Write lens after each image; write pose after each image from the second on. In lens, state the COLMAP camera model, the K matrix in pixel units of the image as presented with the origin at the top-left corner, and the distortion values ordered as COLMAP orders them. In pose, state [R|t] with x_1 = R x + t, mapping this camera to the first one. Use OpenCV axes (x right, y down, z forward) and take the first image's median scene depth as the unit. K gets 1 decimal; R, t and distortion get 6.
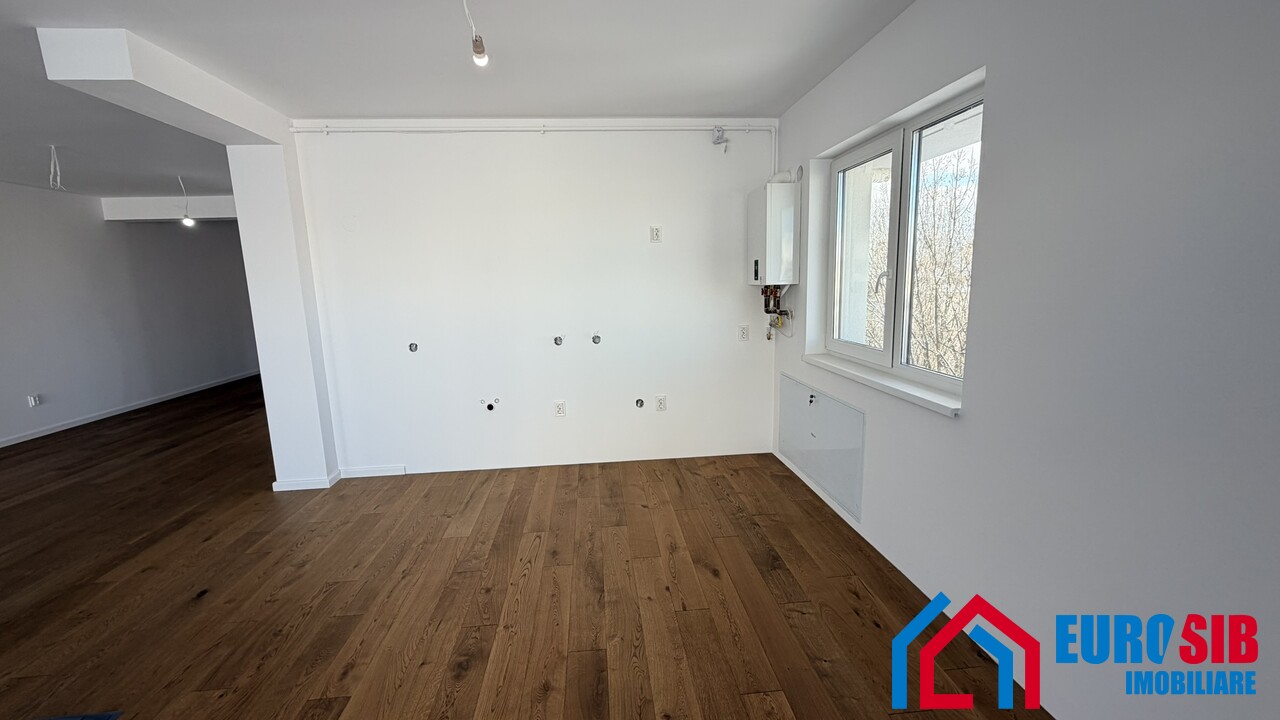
lens RADIAL K [[512.2, 0, 635.5], [0, 512.2, 360.7], [0, 0, 1]] dist [-0.000257, 0.000496]
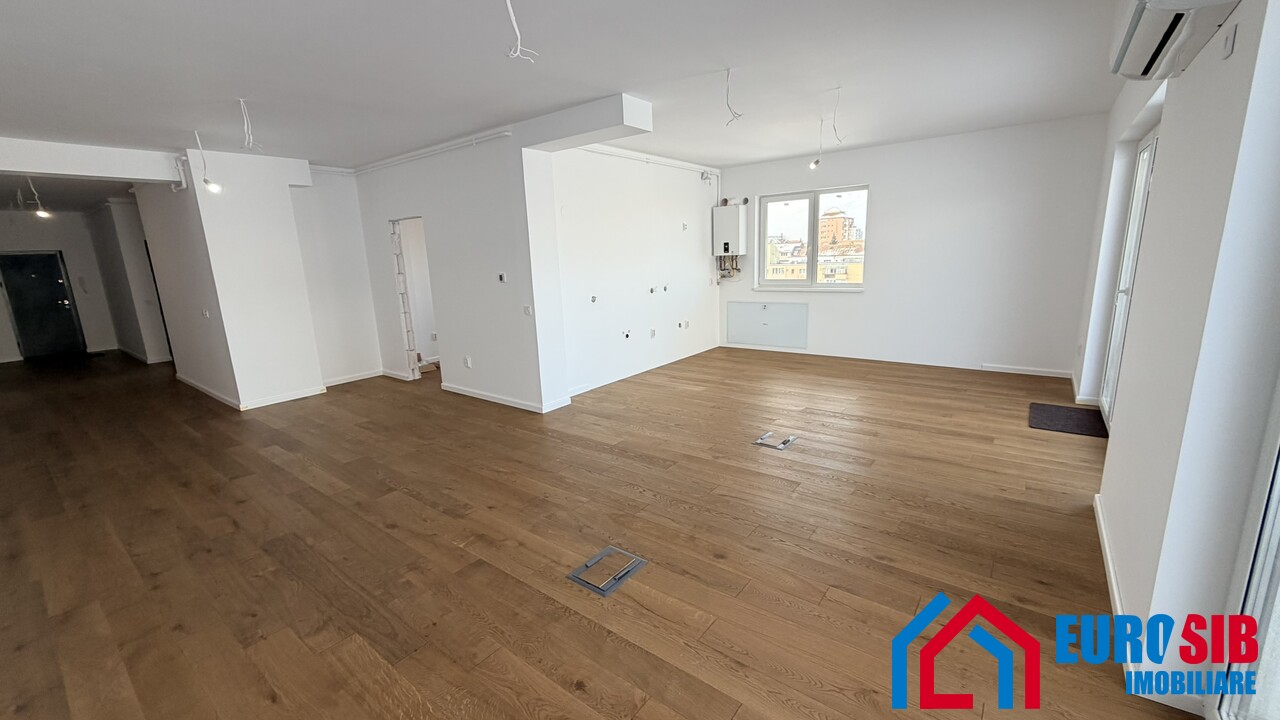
lens RADIAL K [[512.2, 0, 631.6], [0, 512.2, 359.6], [0, 0, 1]] dist [-0.000257, 0.000496]
pose [[0.686655, -0.148101, 0.711738, -1.554058], [0.137063, 0.987845, 0.073321, 0.056227], [-0.713946, 0.047207, 0.698608, -0.091429]]
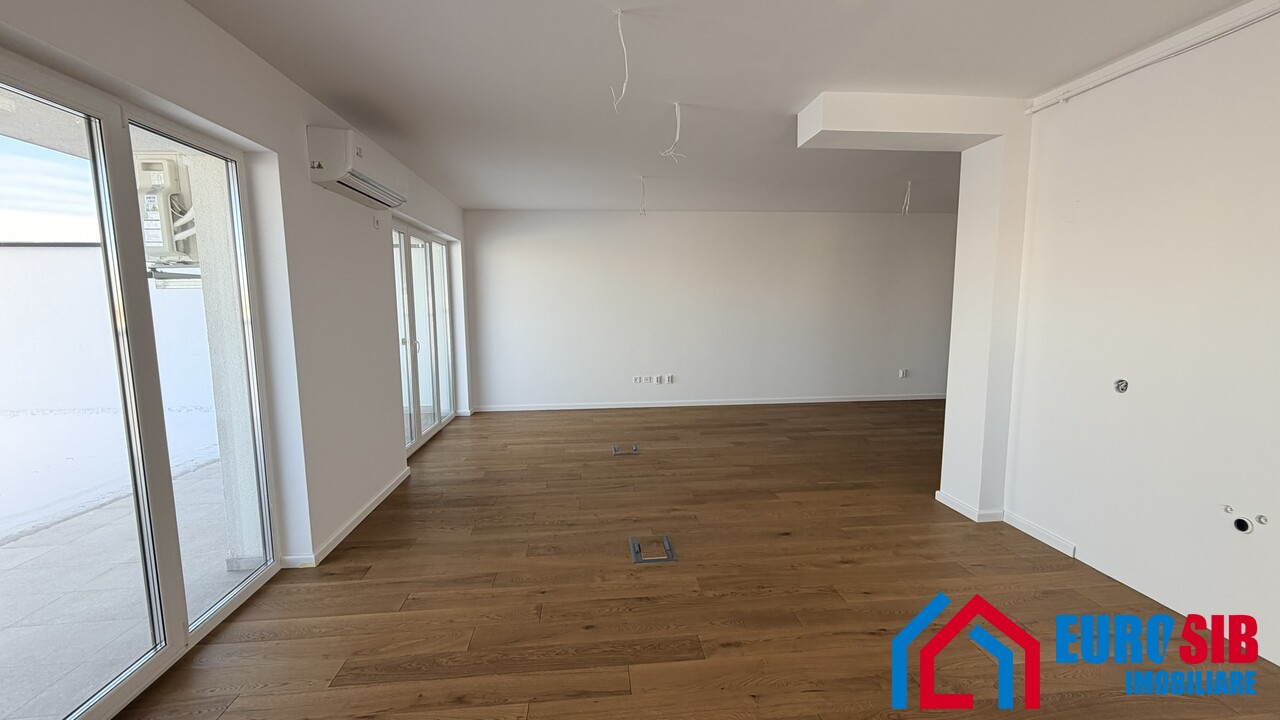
lens RADIAL K [[512.2, 0, 634.2], [0, 512.2, 358.1], [0, 0, 1]] dist [-0.000257, 0.000496]
pose [[0.006724, 0.142482, -0.989775, 0.239539], [-0.156249, 0.977789, 0.139695, -0.060771], [0.987695, 0.153712, 0.028837, 0.380110]]
